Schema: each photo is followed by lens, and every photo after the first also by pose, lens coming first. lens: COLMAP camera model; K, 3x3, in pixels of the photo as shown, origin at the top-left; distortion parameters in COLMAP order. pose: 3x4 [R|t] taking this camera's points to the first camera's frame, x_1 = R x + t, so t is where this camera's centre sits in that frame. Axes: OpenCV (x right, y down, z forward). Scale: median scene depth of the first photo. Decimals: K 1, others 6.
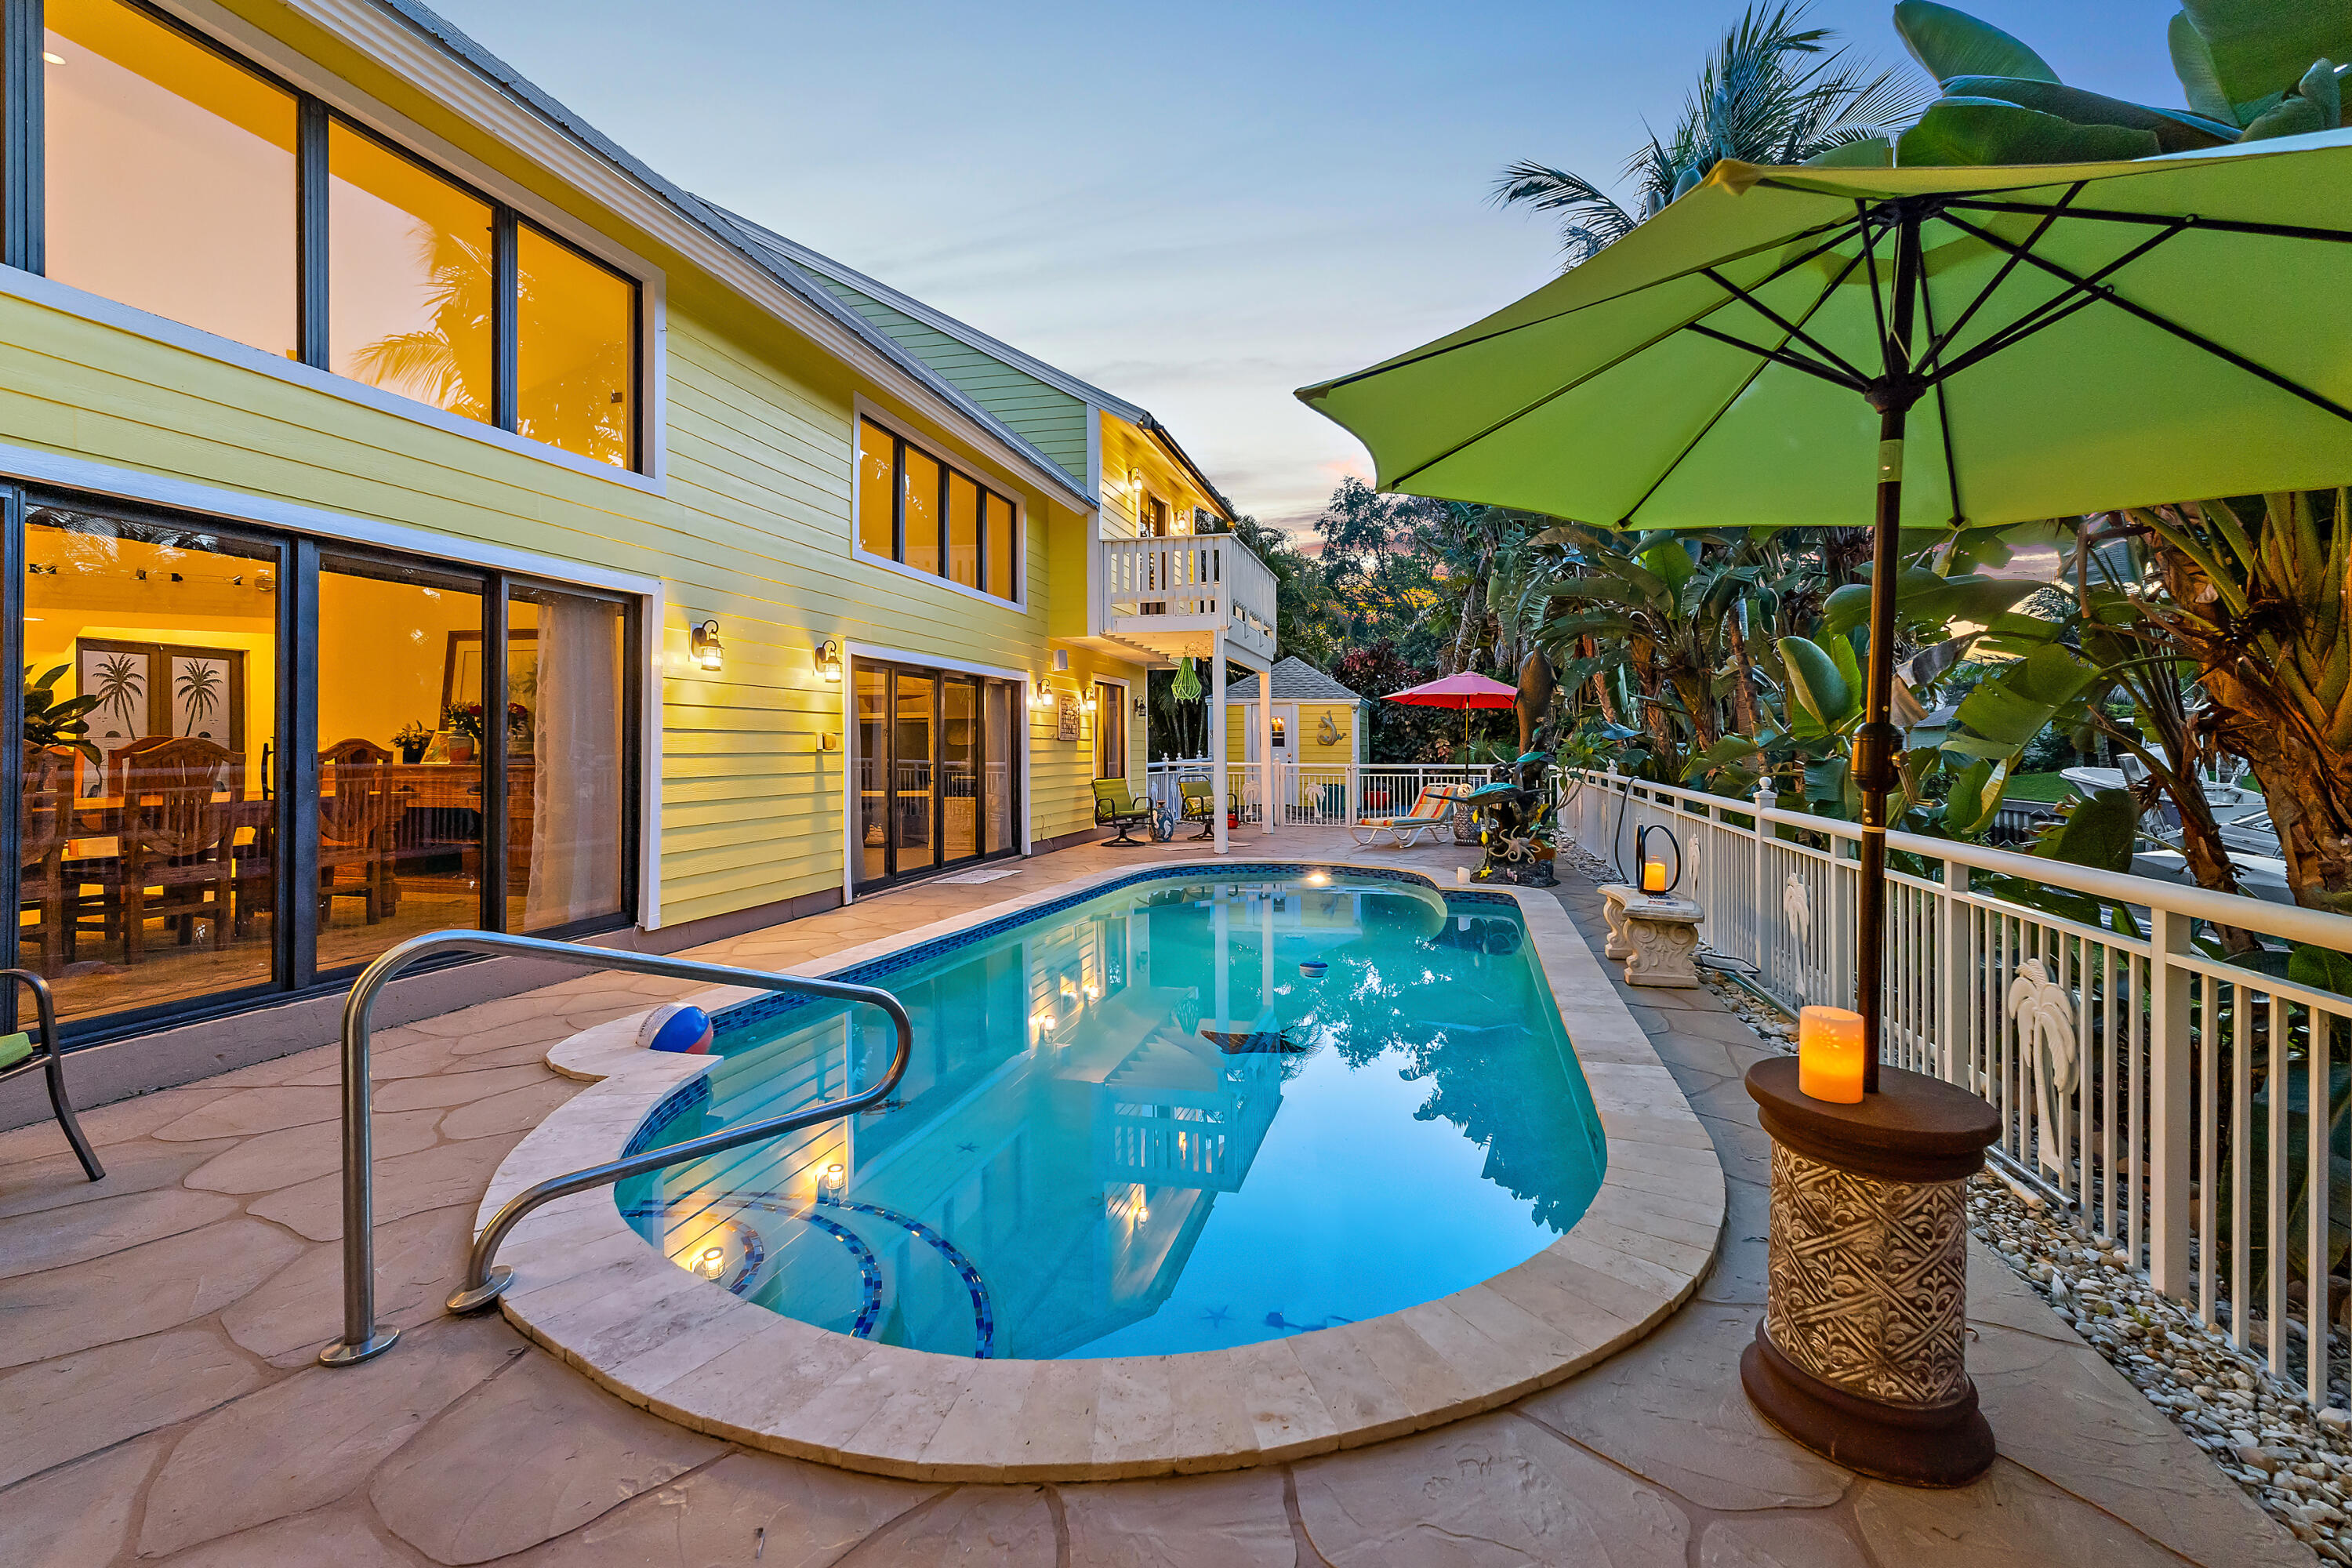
lens RADIAL K [[1003.2, 0, 1203.9], [0, 1003.2, 765.7], [0, 0, 1]] dist [0.009162, -0.000455]
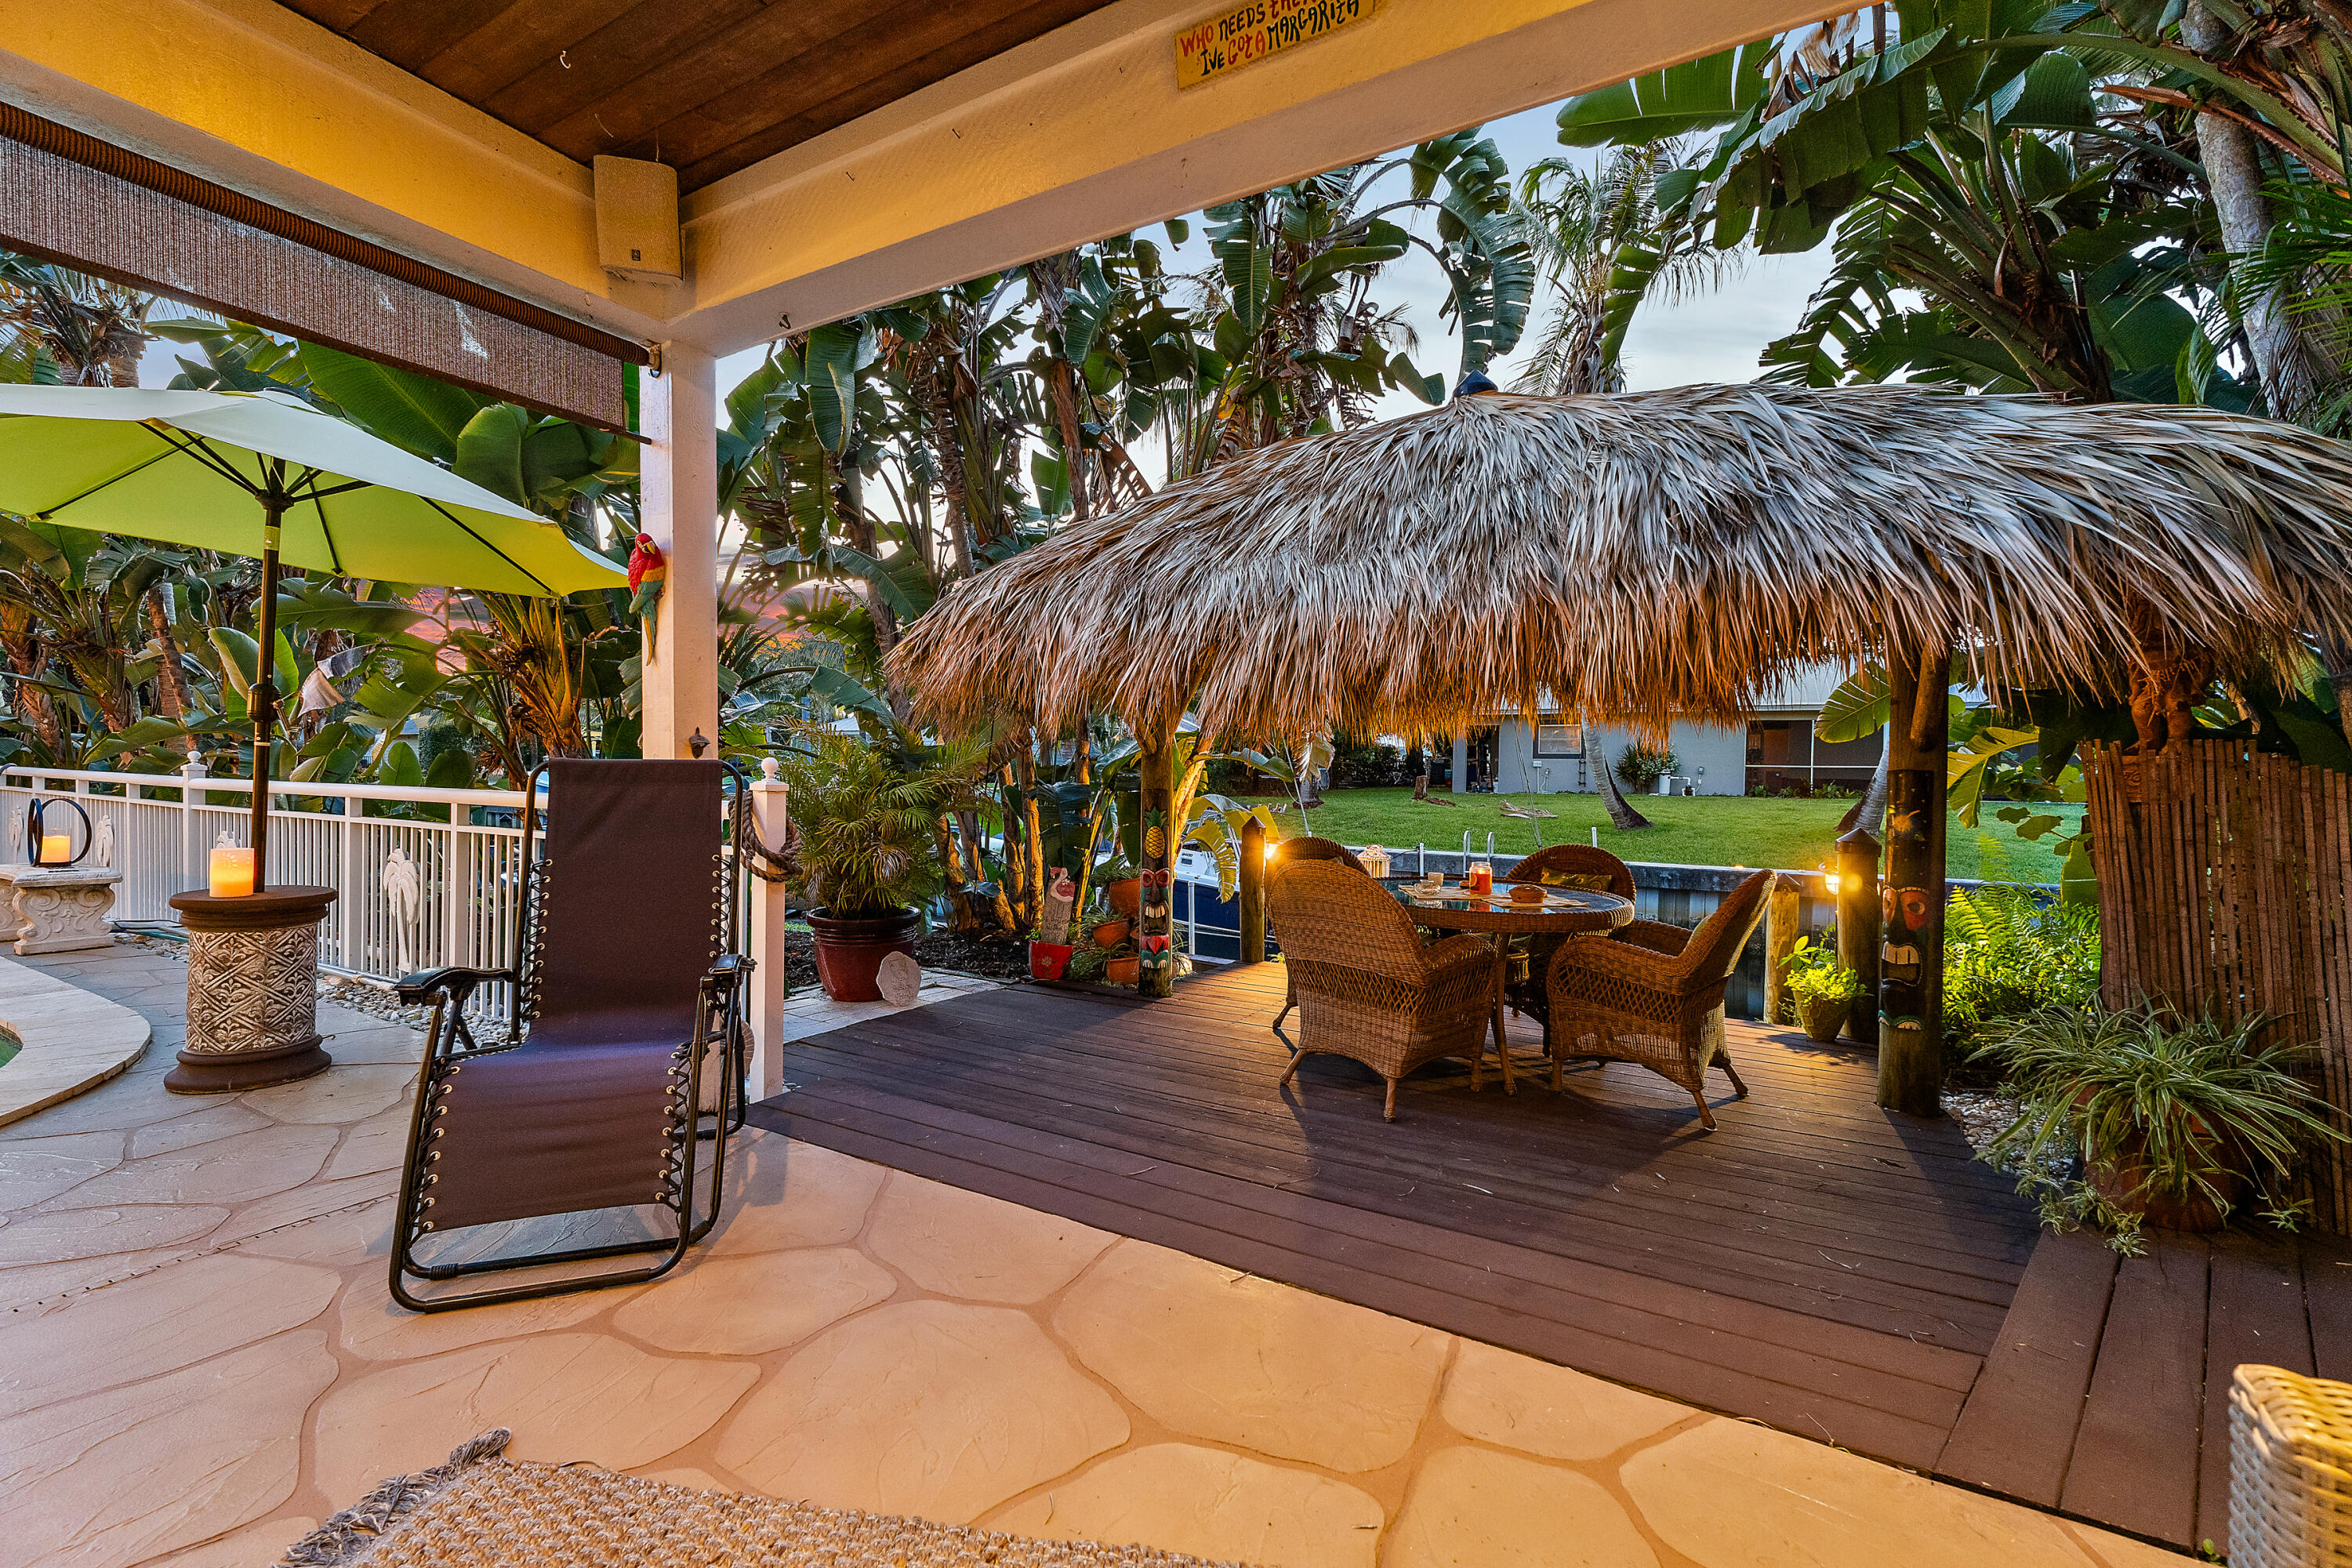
lens RADIAL K [[1003.2, 0, 1203.9], [0, 1003.2, 765.7], [0, 0, 1]] dist [0.009162, -0.000455]
pose [[0.278844, 0.004610, 0.960325, -0.216564], [0.008516, 0.999937, -0.007273, 0.047987], [-0.960299, 0.010206, 0.278787, -0.405880]]
